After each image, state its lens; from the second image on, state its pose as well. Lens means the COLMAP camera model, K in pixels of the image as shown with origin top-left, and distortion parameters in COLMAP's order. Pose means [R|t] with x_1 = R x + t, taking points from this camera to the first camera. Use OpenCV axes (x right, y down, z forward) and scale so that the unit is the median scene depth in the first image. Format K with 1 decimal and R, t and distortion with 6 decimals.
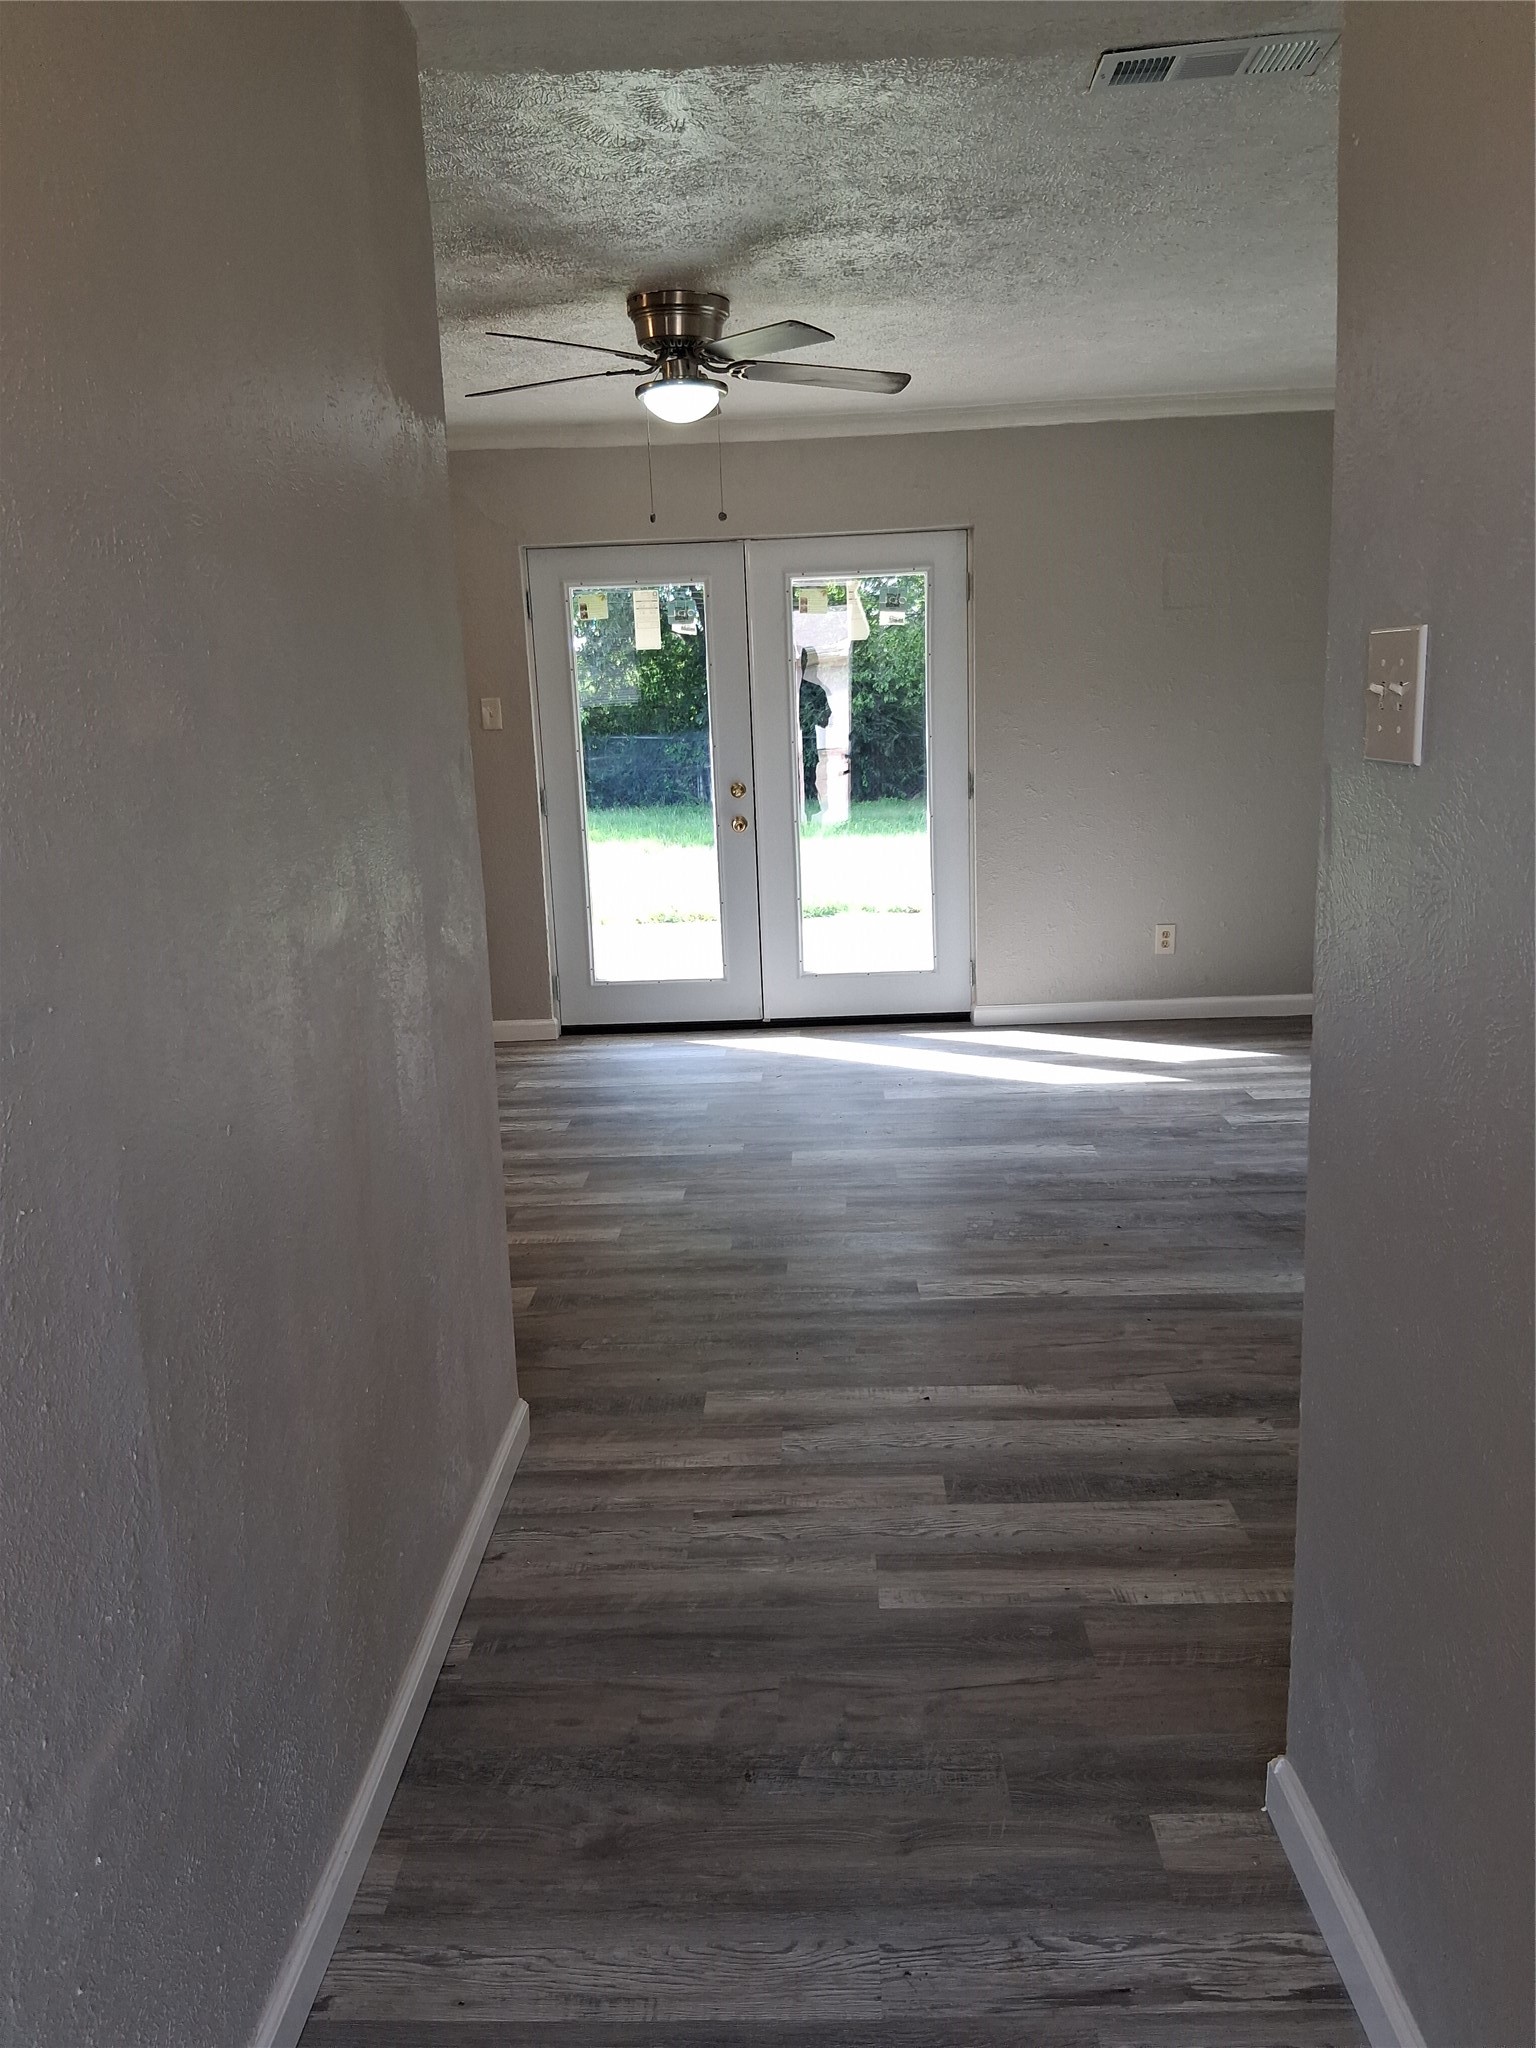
lens RADIAL K [[1521.0, 0, 769.5], [0, 1521.0, 1077.6], [0, 0, 1]] dist [0.001046, 0.000093]
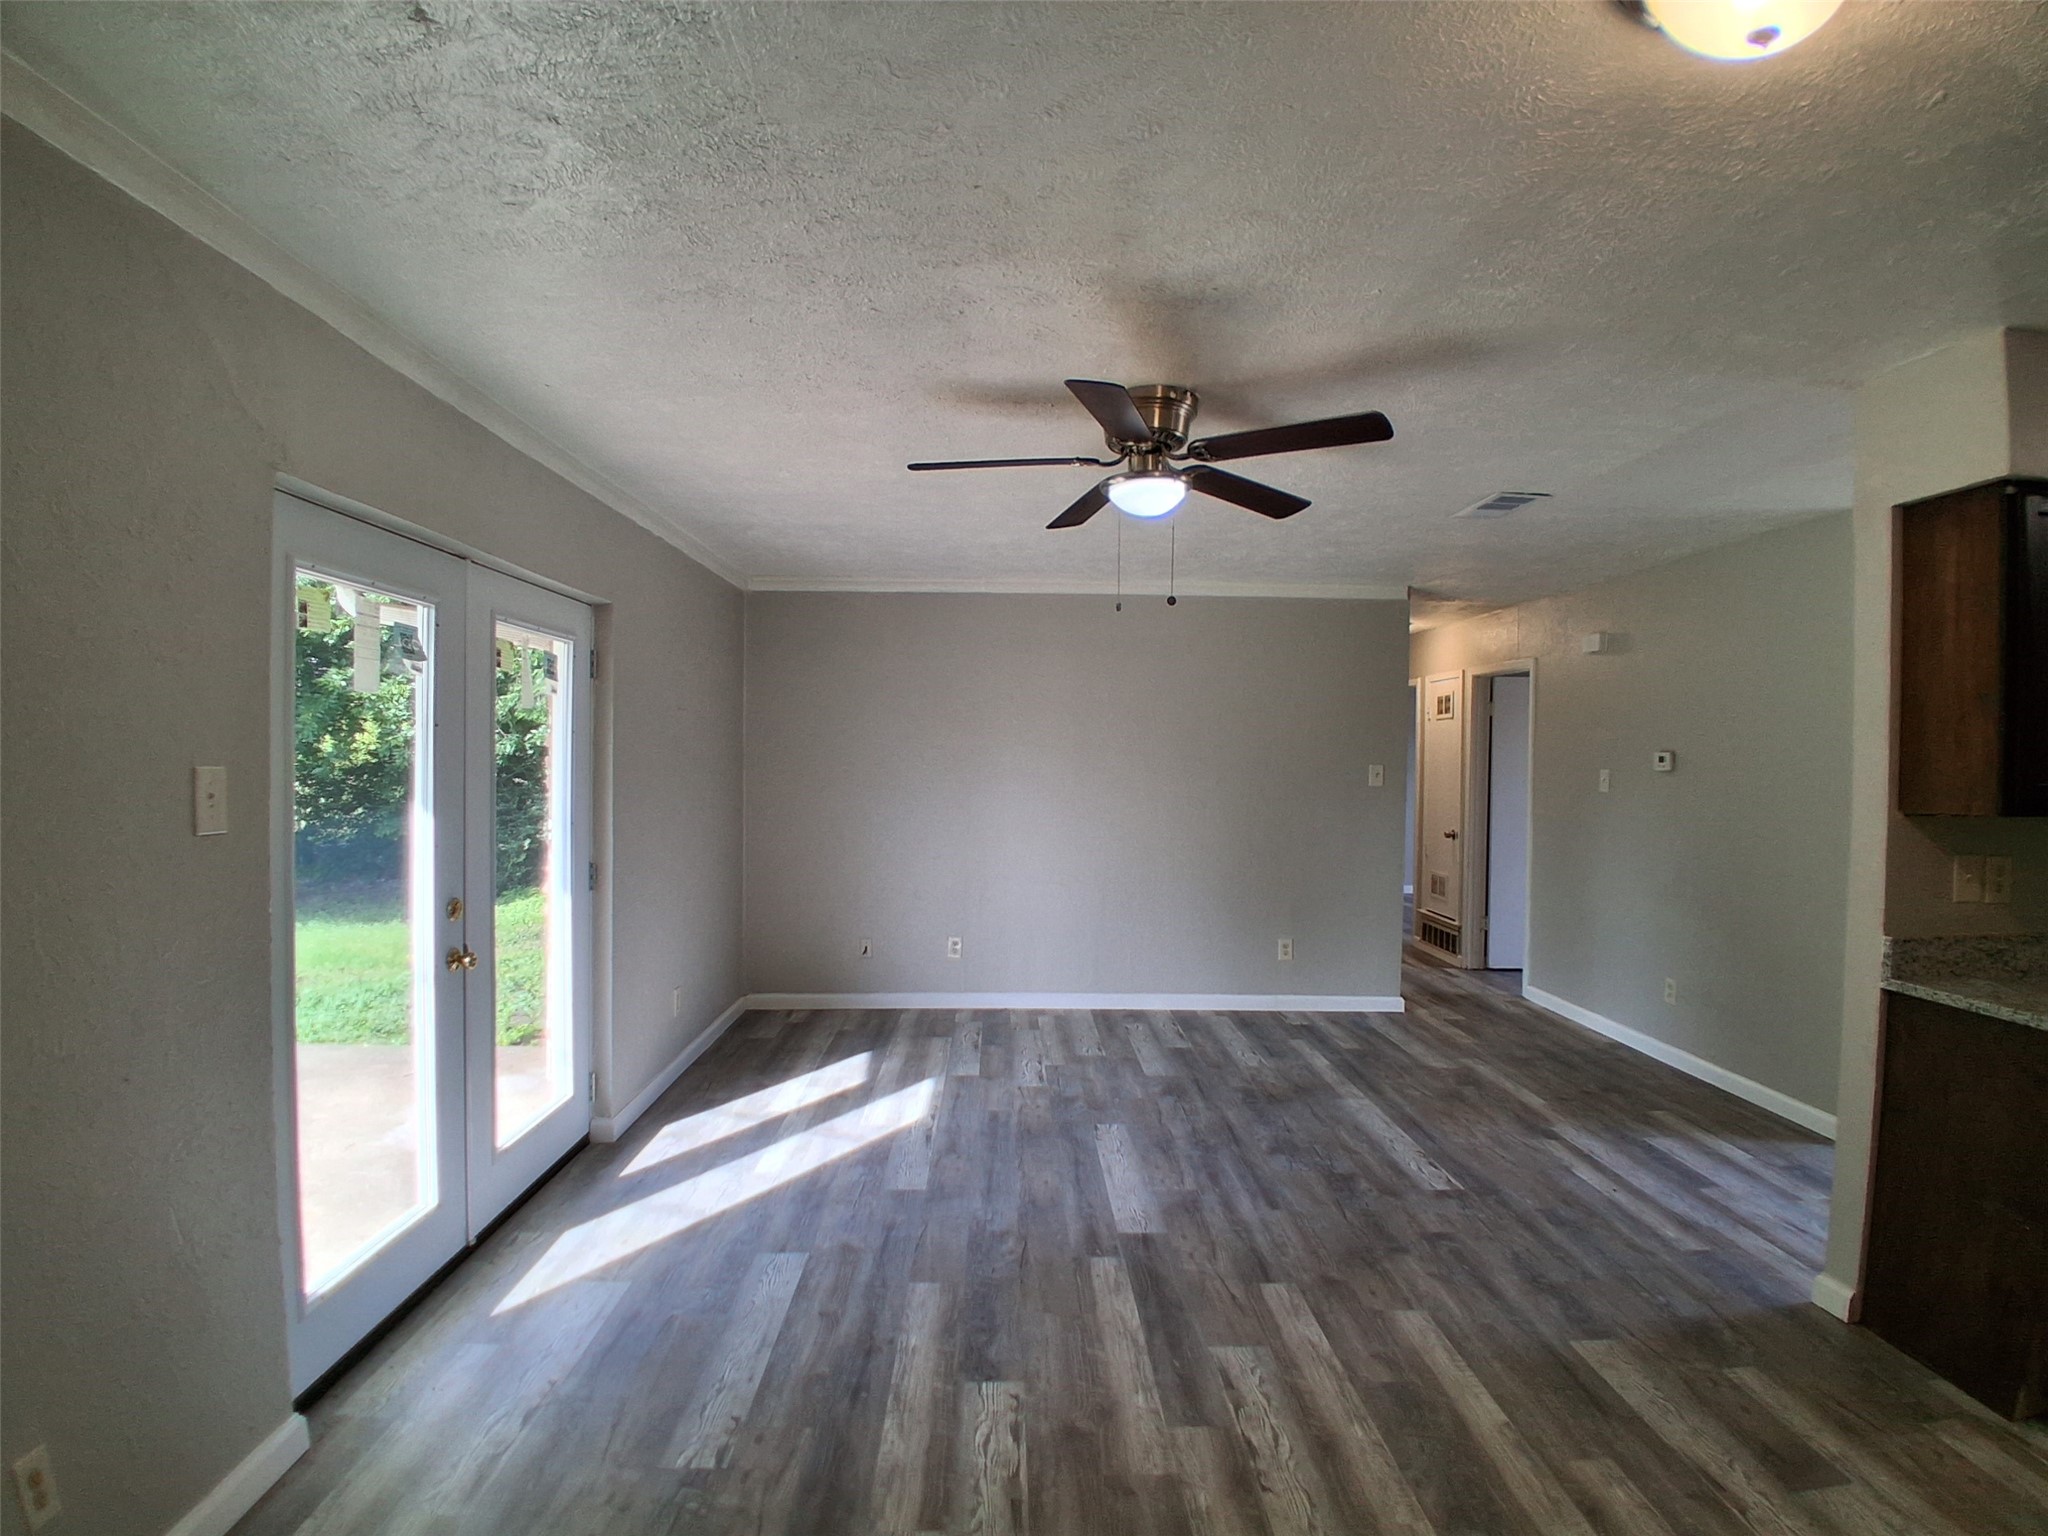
lens RADIAL K [[1017.7, 0, 1022.7], [0, 1017.7, 785.6], [0, 0, 1]] dist [0.015440, -0.051579]
pose [[-0.055534, 0.010354, 0.998403, -0.636615], [0.226475, 0.974014, 0.002496, -0.246897], [-0.972433, 0.226252, -0.056436, 1.013611]]
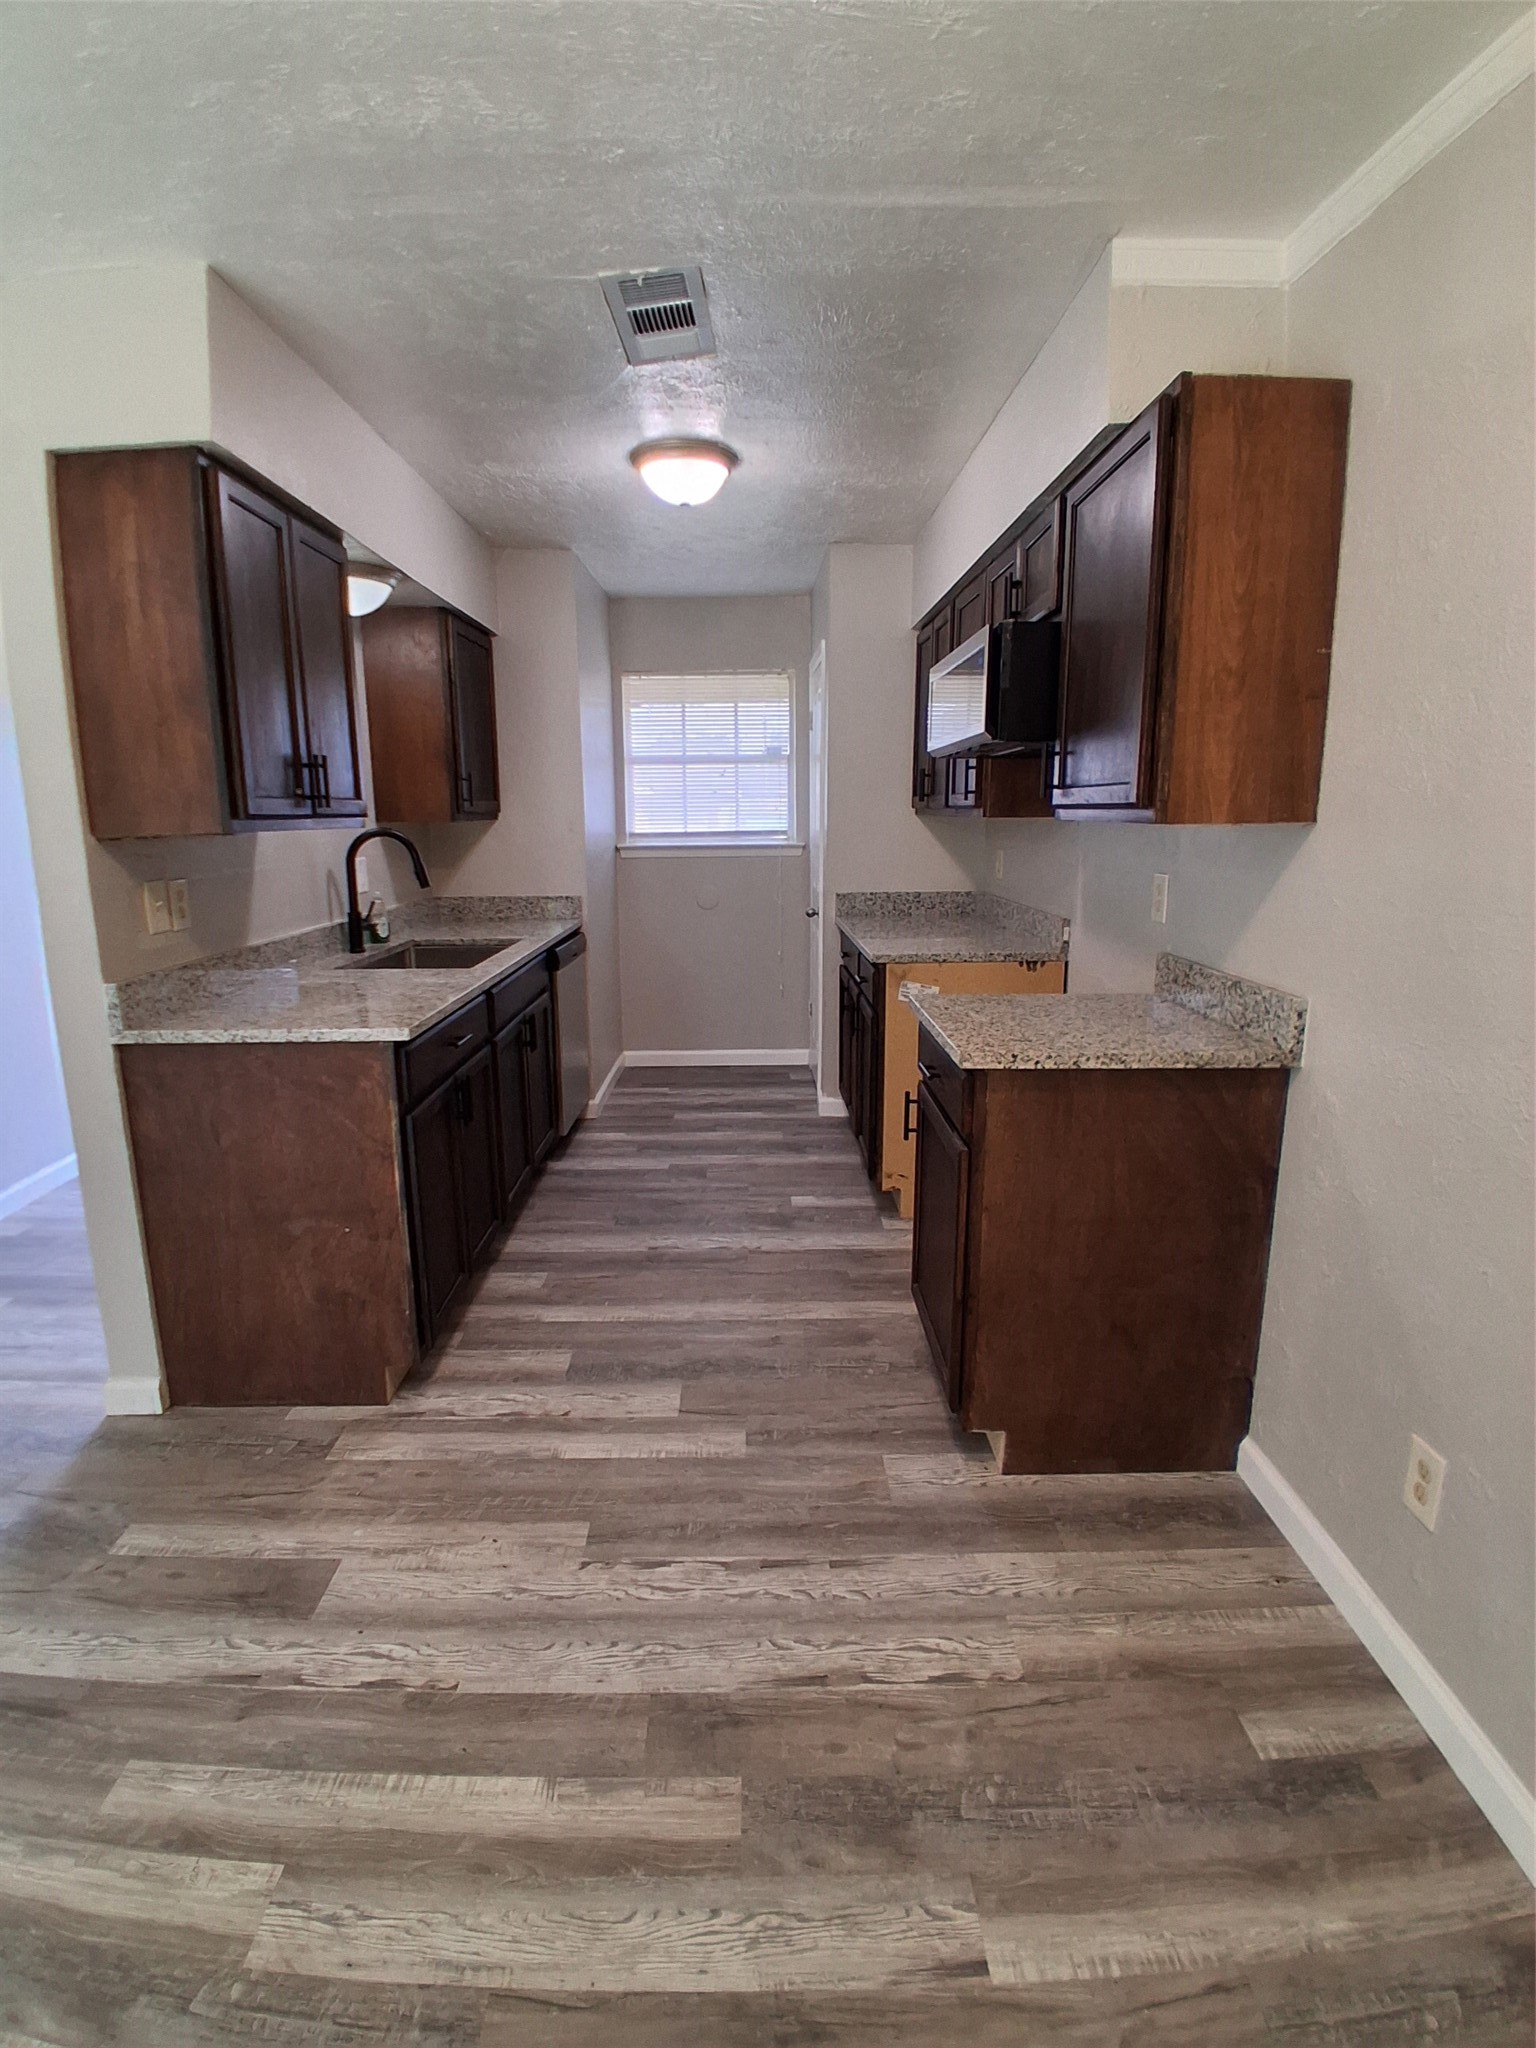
lens RADIAL K [[1014.0, 0, 758.6], [0, 1014.0, 1022.0], [0, 0, 1]] dist [0.010114, -0.050256]
pose [[-0.998156, 0.050801, -0.033223, -0.412228], [0.031881, 0.904516, 0.425247, -0.233896], [0.051654, 0.423404, -0.904467, 0.993884]]
